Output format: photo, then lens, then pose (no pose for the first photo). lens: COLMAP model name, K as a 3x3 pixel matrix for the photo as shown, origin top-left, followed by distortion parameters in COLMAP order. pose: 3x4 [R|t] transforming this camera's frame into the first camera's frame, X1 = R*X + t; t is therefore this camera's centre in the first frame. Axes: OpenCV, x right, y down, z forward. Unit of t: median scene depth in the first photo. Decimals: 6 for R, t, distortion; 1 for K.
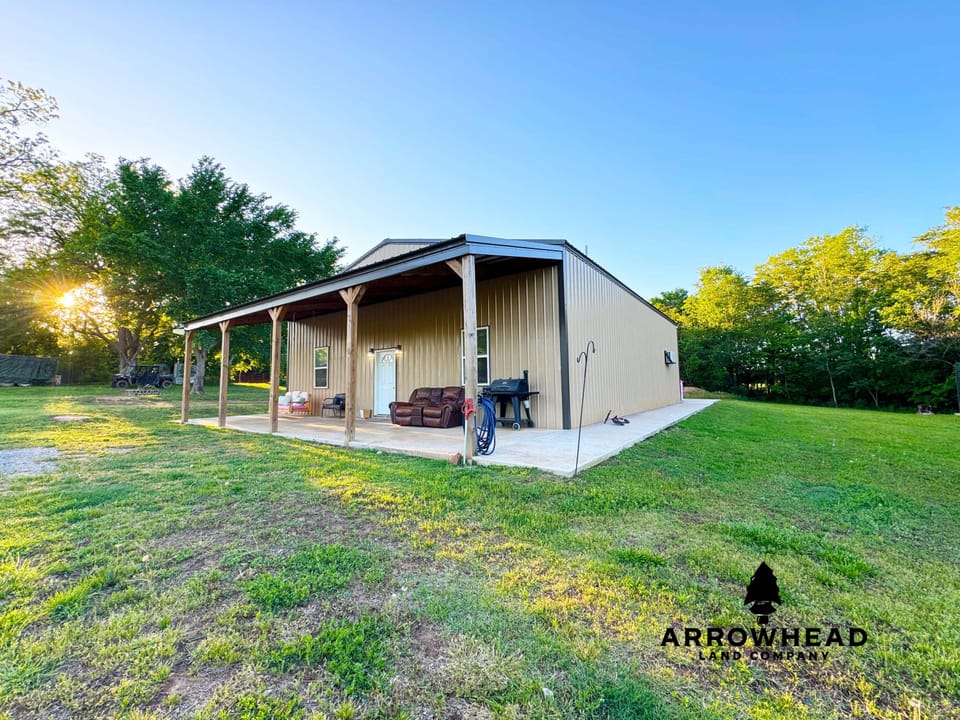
lens RADIAL K [[384.0, 0, 486.3], [0, 384.0, 359.0], [0, 0, 1]] dist [-0.011805, -0.000029]
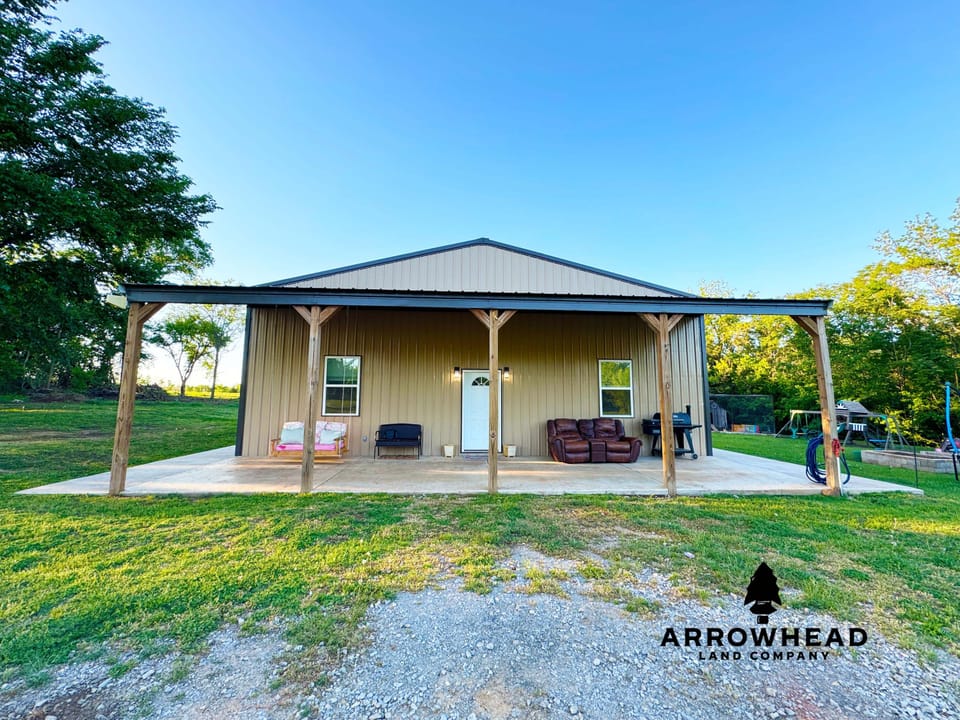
lens RADIAL K [[384.0, 0, 484.4], [0, 384.0, 356.7], [0, 0, 1]] dist [-0.011805, -0.000029]
pose [[0.783623, 0.091075, 0.614524, -0.950360], [-0.066241, 0.995806, -0.063113, -0.001902], [-0.617695, 0.008750, 0.786369, 0.429541]]
